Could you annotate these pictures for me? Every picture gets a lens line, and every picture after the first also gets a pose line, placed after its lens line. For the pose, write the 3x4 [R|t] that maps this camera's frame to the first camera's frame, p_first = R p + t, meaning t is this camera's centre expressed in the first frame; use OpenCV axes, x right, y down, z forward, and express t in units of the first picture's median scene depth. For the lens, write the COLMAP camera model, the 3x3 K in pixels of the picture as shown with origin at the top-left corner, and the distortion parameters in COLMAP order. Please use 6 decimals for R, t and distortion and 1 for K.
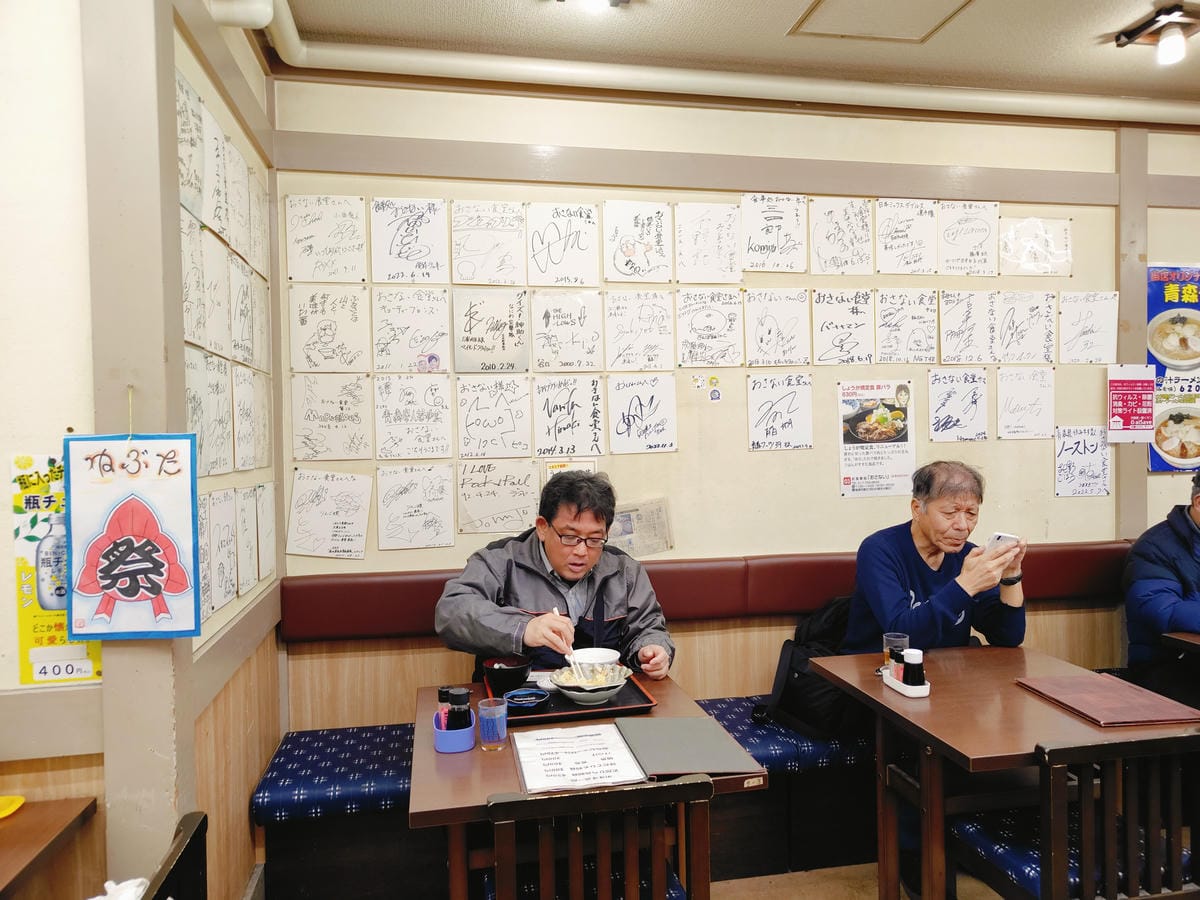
lens RADIAL K [[861.5, 0, 615.6], [0, 861.5, 450.7], [0, 0, 1]] dist [-0.005631, 0.038167]
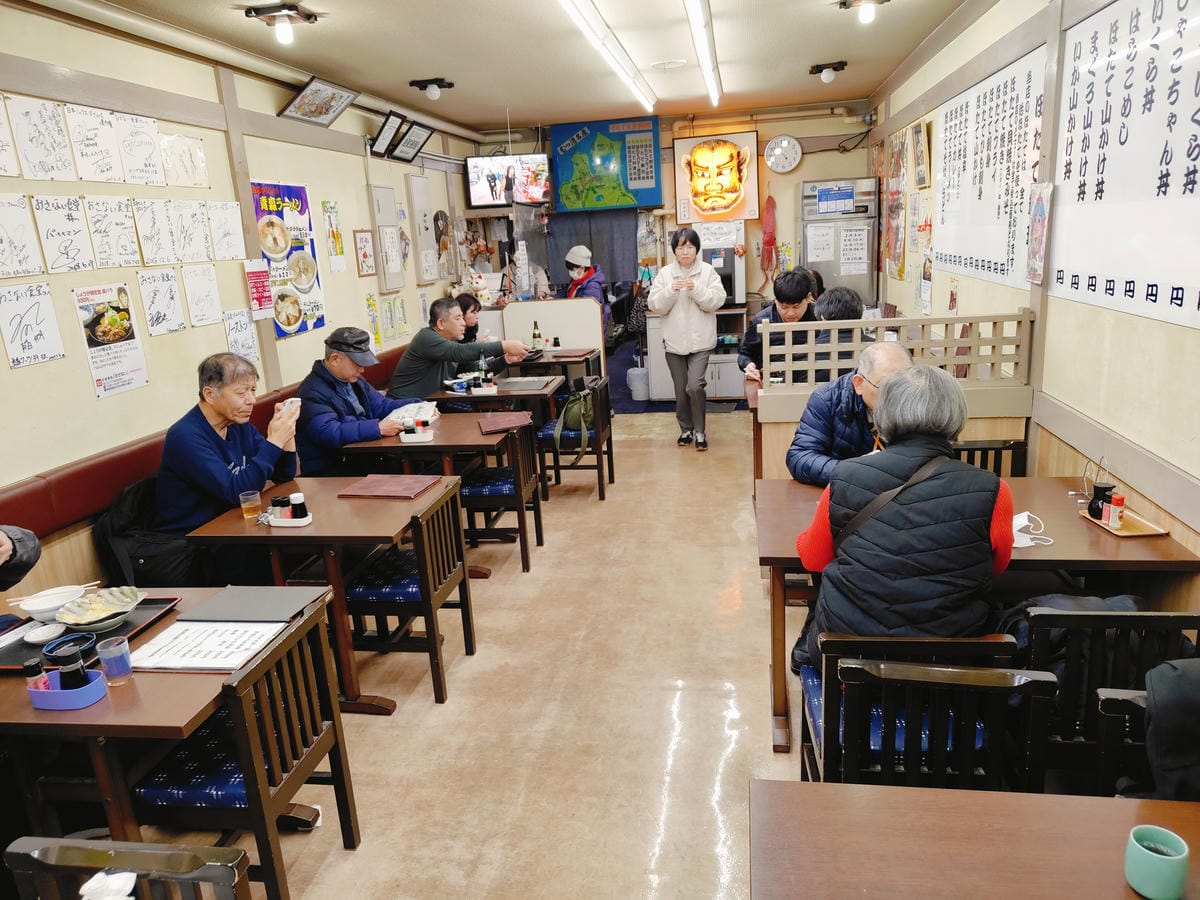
lens RADIAL K [[861.5, 0, 615.6], [0, 861.5, 450.7], [0, 0, 1]] dist [-0.005631, 0.038167]
pose [[0.331959, -0.242066, 0.911706, -0.511042], [0.074695, 0.970224, 0.230406, -0.081282], [-0.940332, -0.008385, 0.340156, 0.033307]]
